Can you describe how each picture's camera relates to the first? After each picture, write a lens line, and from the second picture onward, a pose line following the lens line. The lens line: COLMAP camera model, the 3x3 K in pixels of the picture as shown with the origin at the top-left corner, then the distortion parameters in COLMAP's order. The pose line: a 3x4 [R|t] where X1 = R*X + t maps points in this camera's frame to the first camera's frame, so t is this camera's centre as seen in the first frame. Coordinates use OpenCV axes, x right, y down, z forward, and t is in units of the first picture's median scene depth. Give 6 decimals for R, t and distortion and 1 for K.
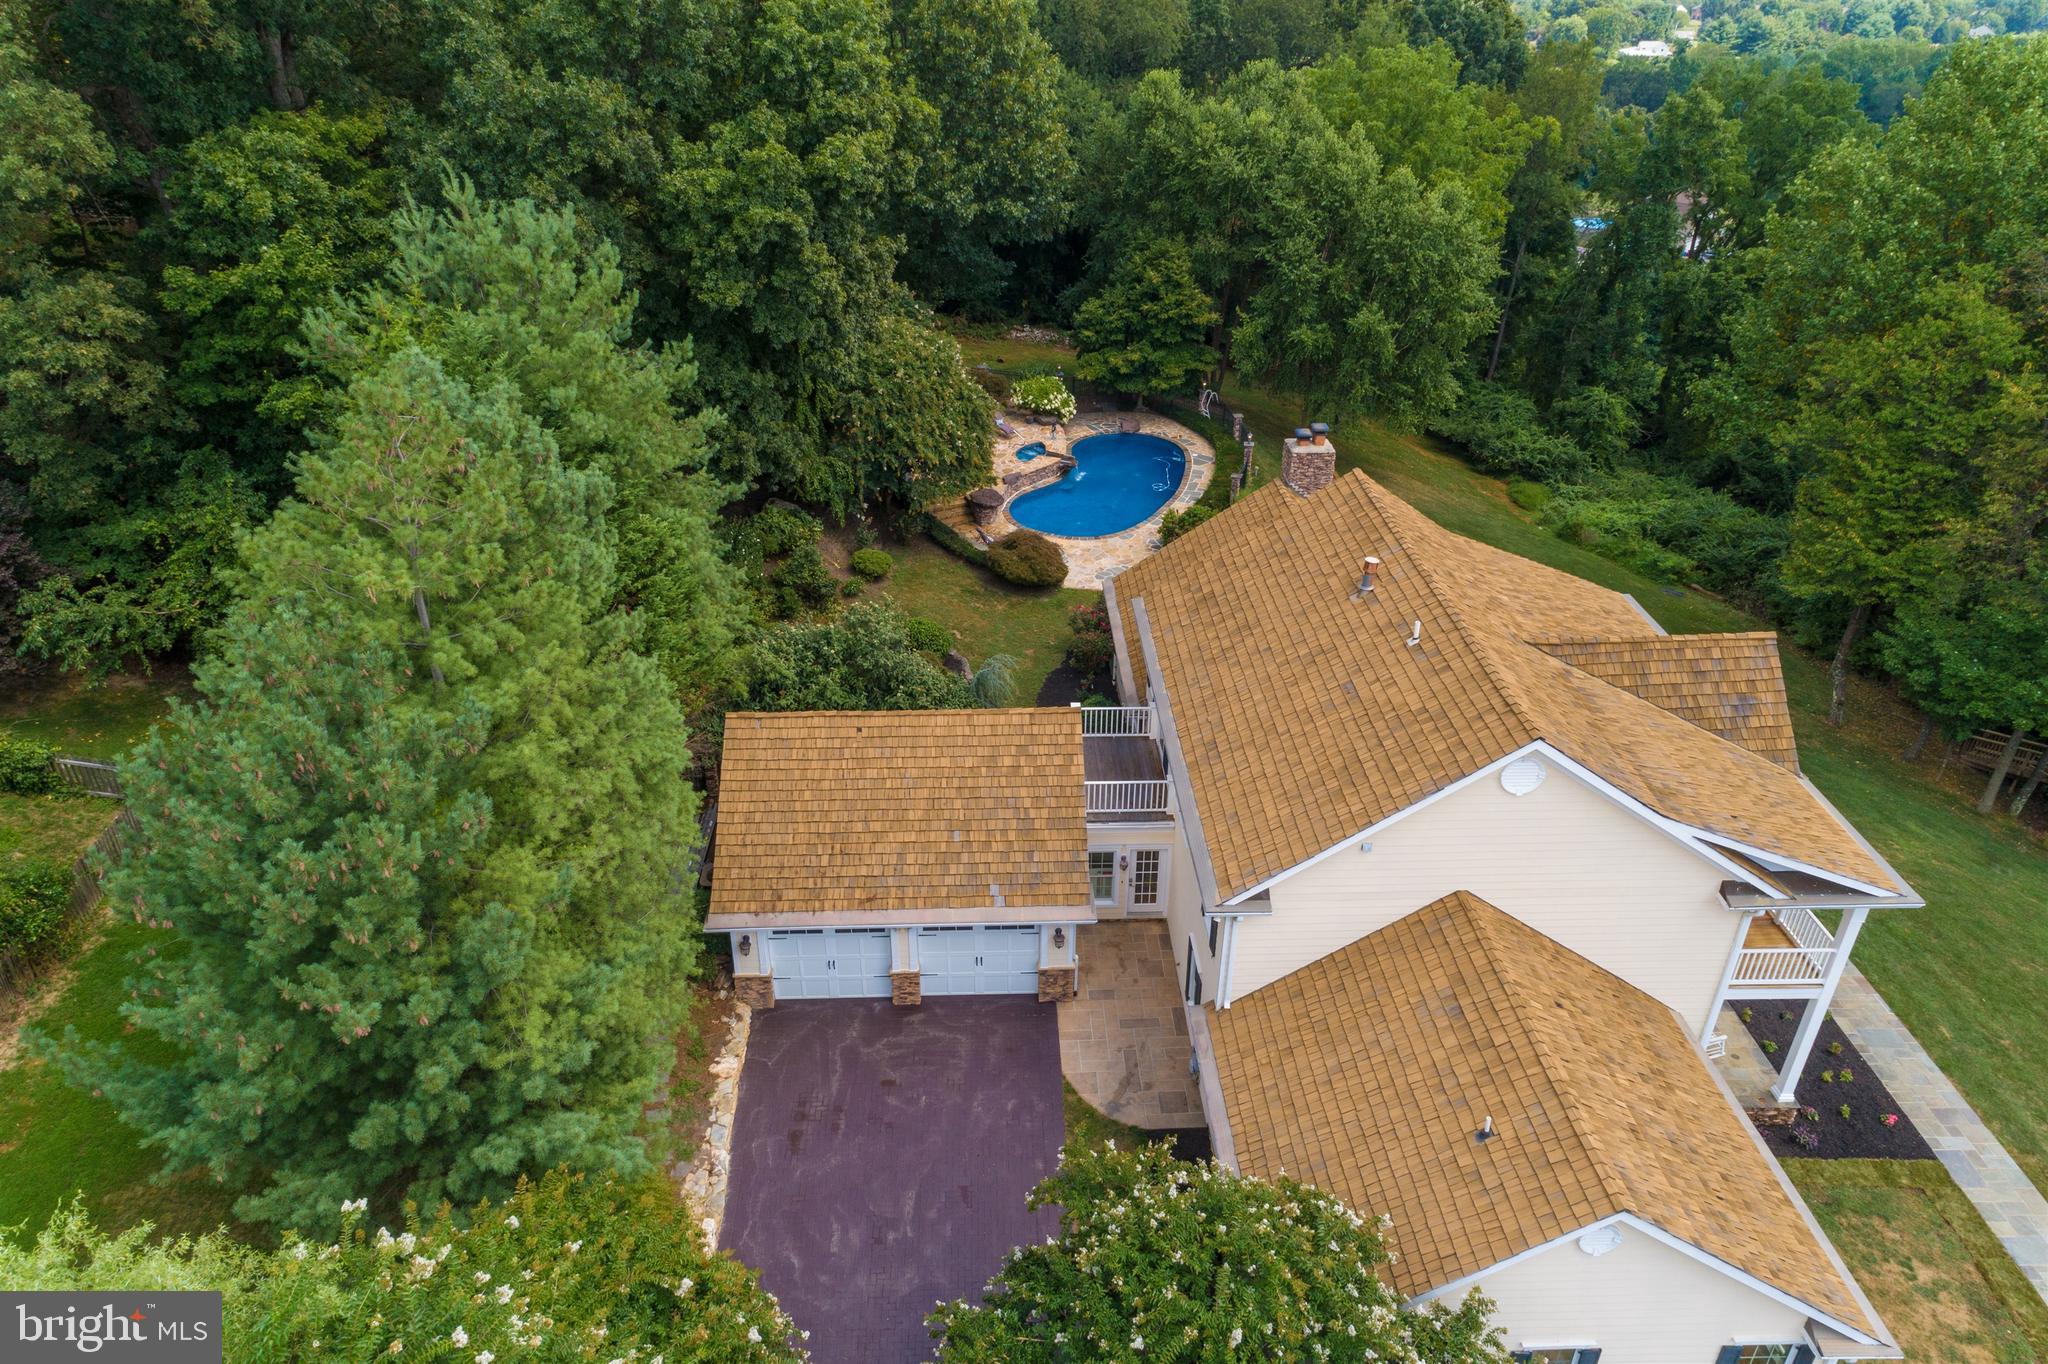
lens RADIAL K [[1365.0, 0, 1027.9], [0, 1365.0, 689.7], [0, 0, 1]] dist [0.024506, 0.008507]
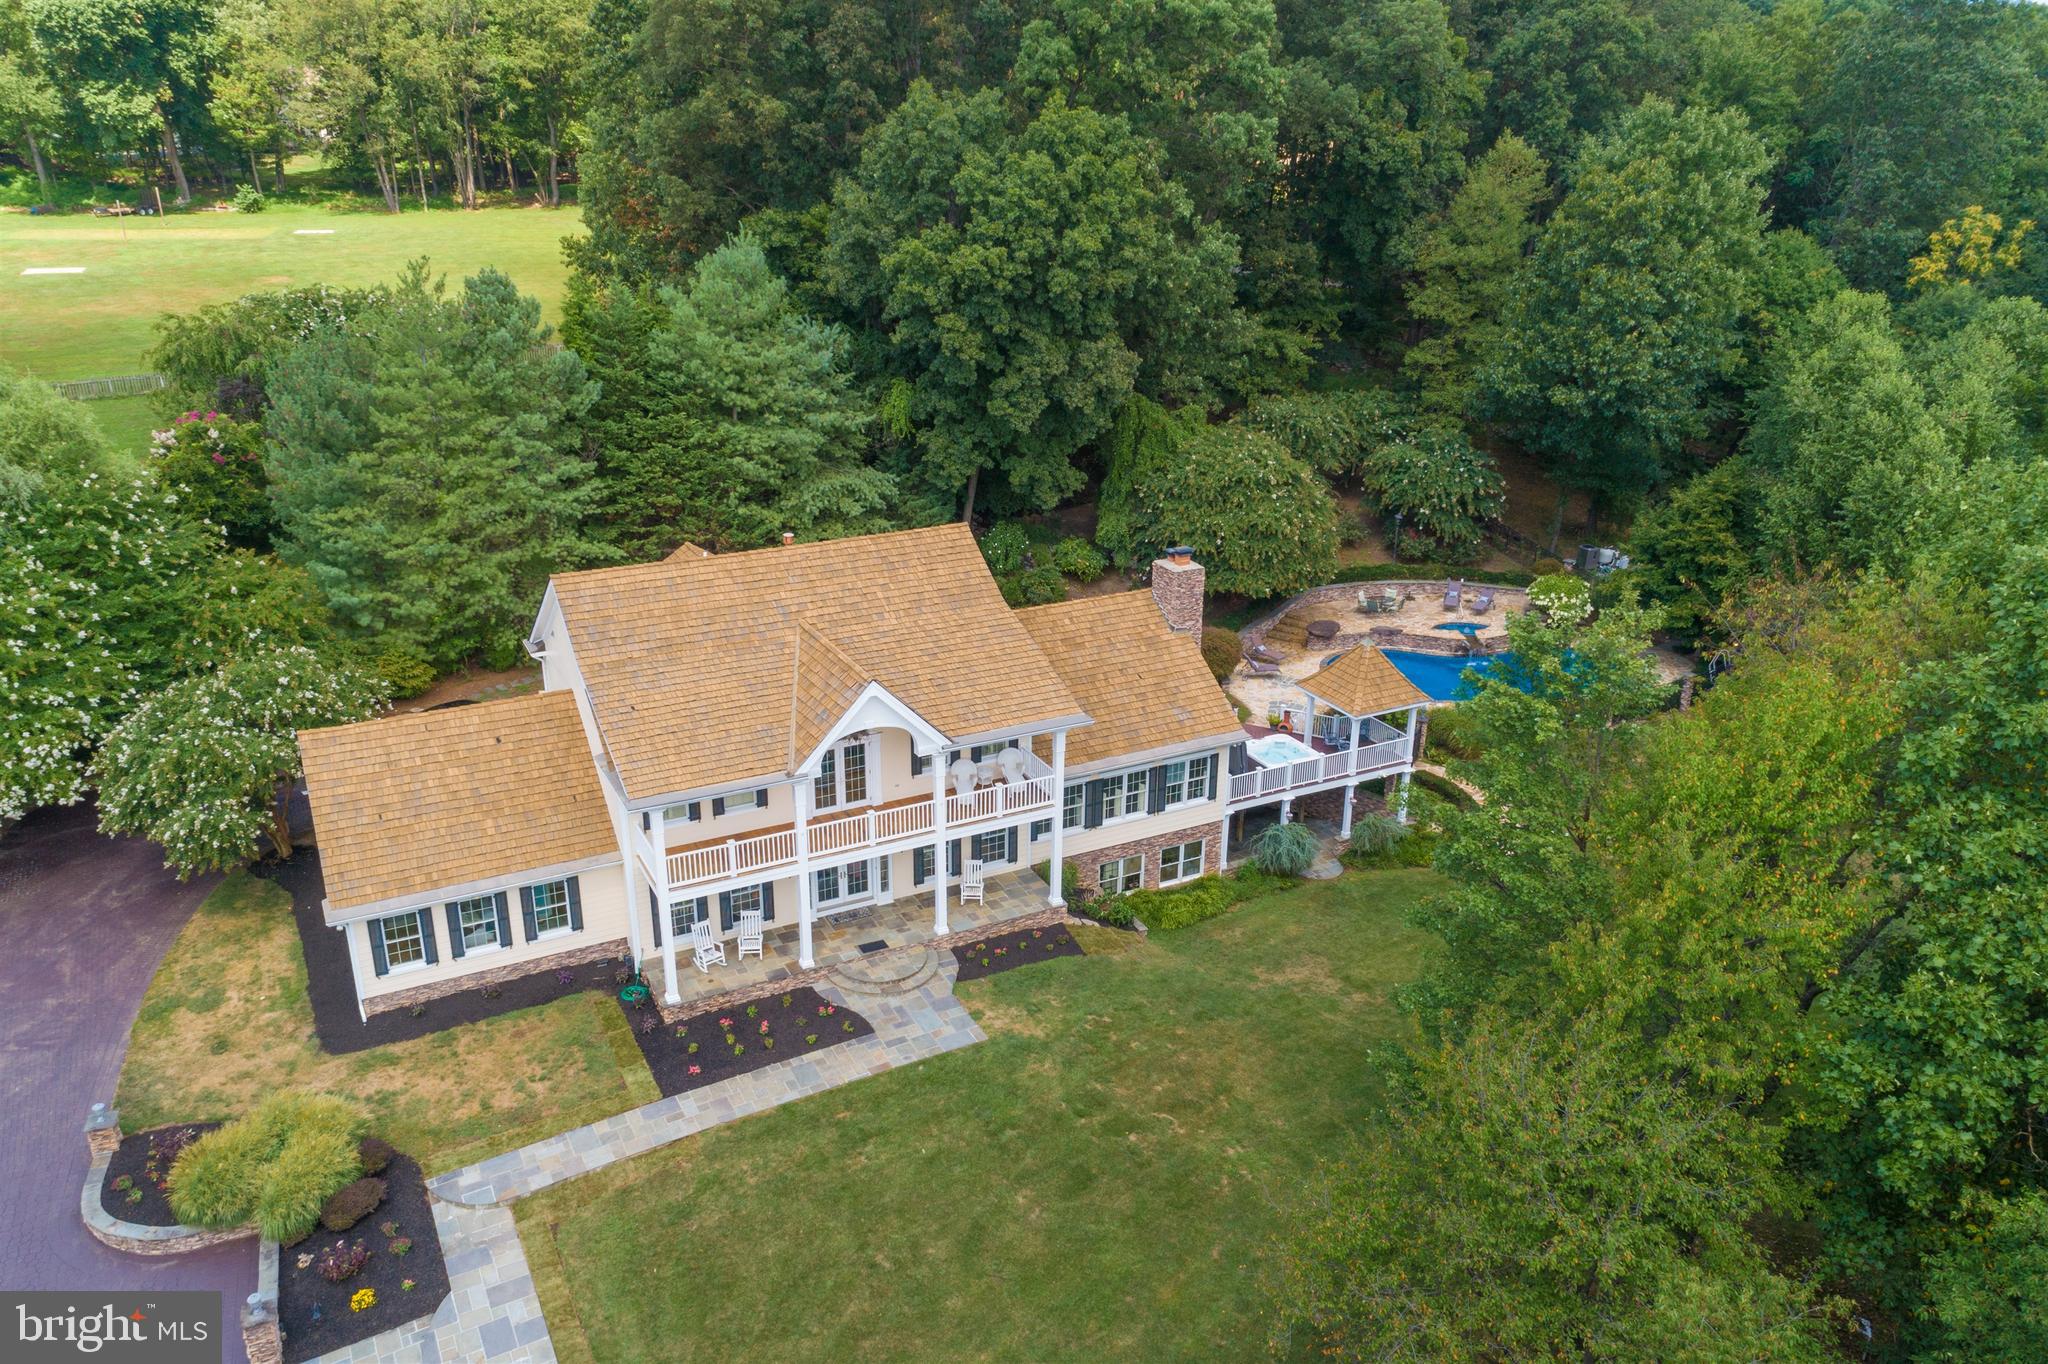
lens RADIAL K [[1536.1, 0, 1024.0], [0, 1536.1, 682.0], [0, 0, 1]] dist [0.031160, 0.001389]
pose [[0.422514, 0.325624, -0.845843, 1.431937], [-0.462795, 0.879915, 0.107566, -0.200570], [0.779296, 0.346004, 0.522474, 0.354567]]
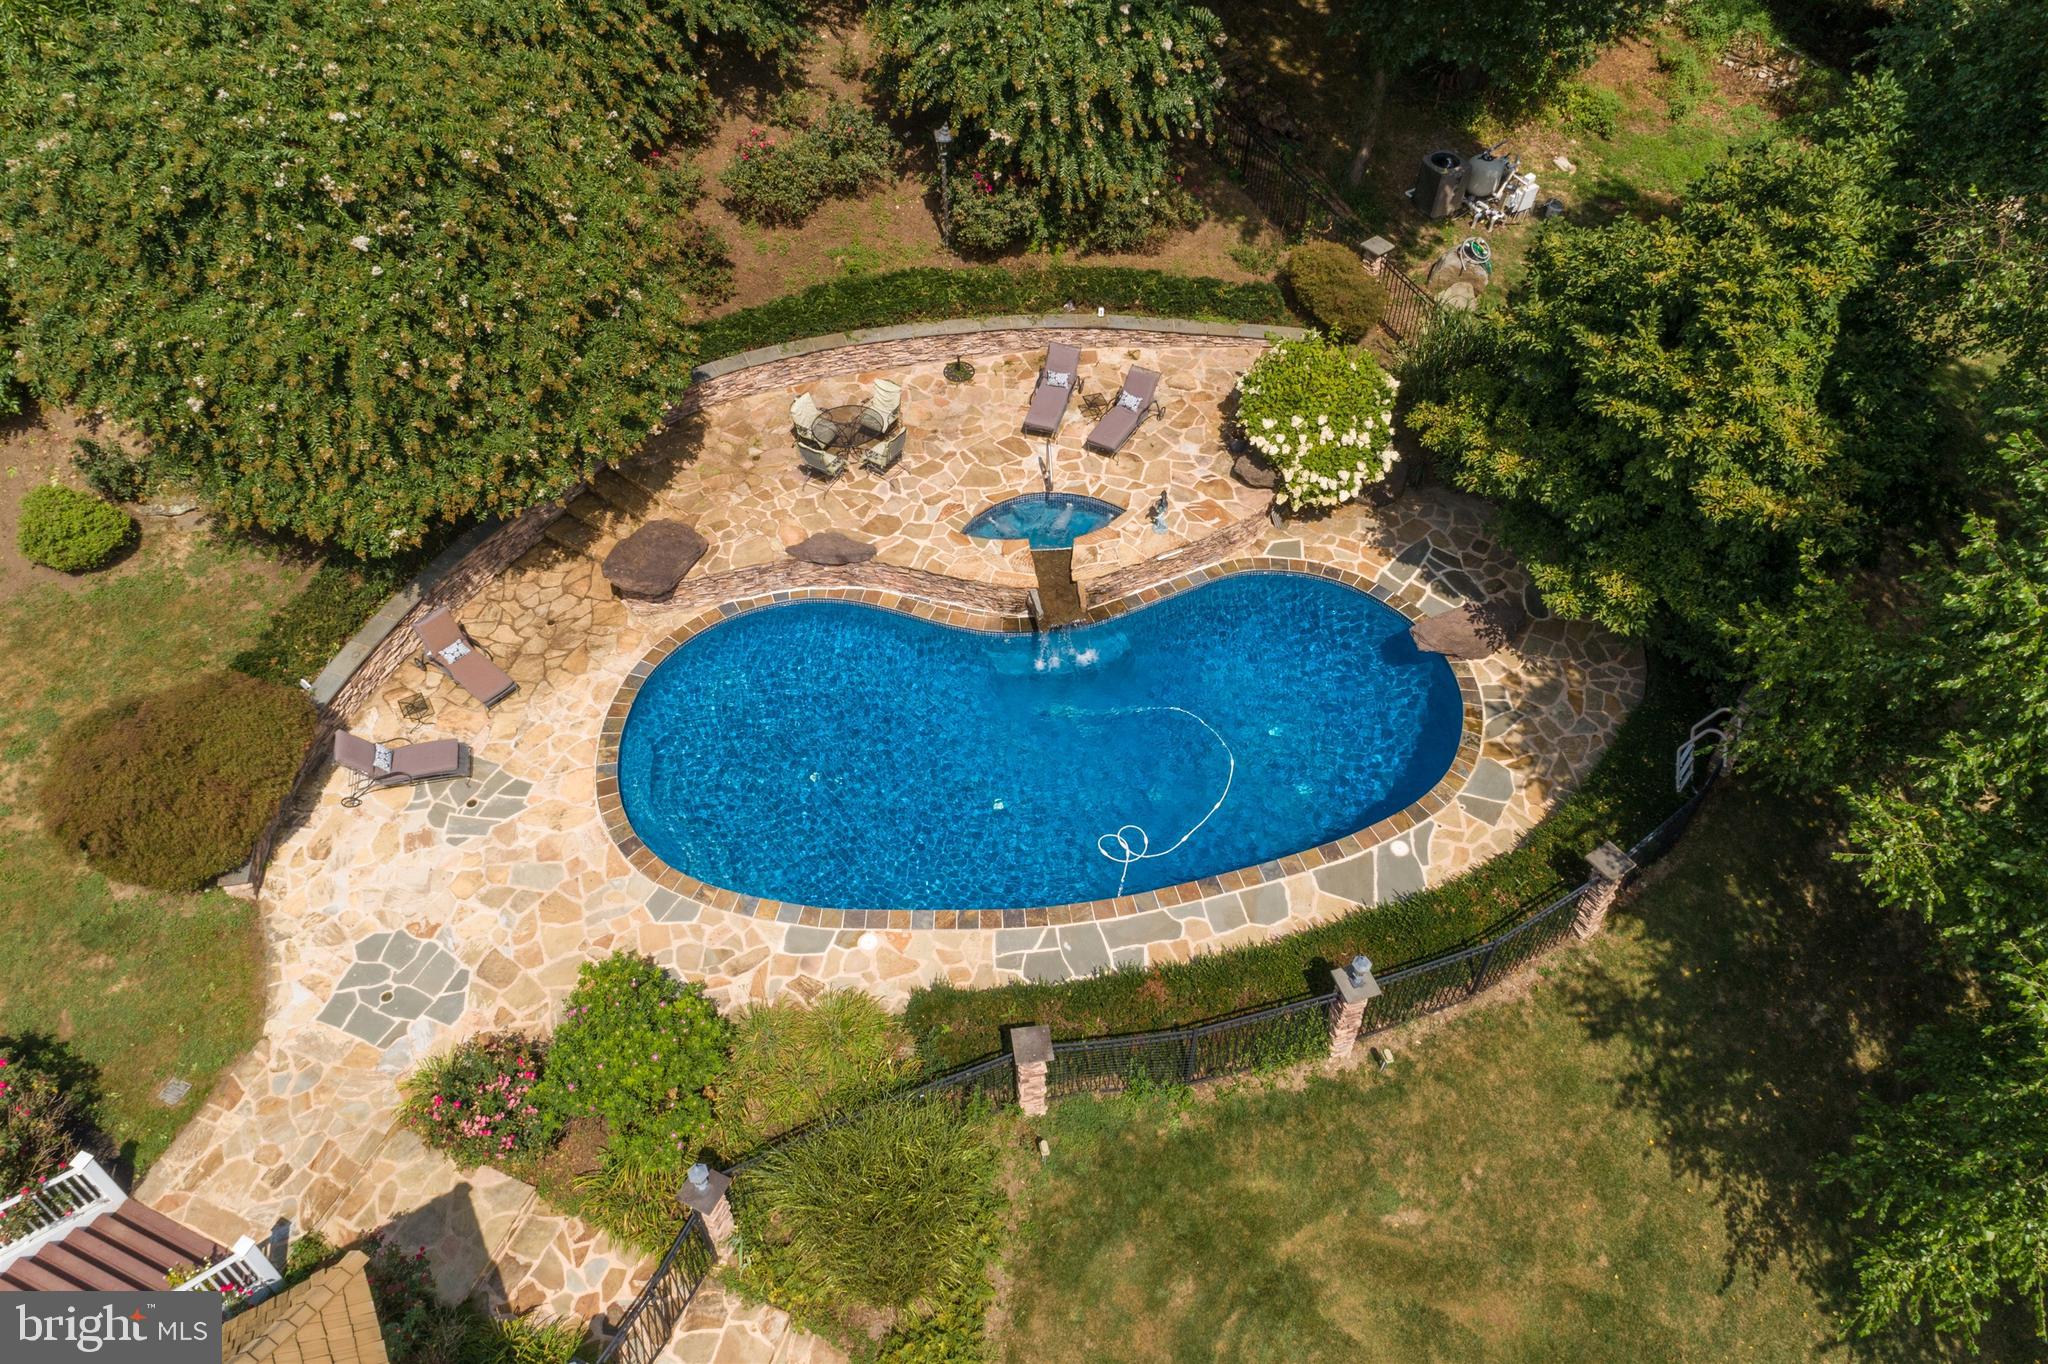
lens RADIAL K [[1382.2, 0, 1024.0], [0, 1382.2, 682.0], [0, 0, 1]] dist [0.028234, 0.002812]
pose [[0.460626, 0.676085, -0.575094, 0.427065], [-0.461285, 0.735896, 0.495654, -0.574088], [0.758314, 0.036971, 0.650841, 1.340707]]
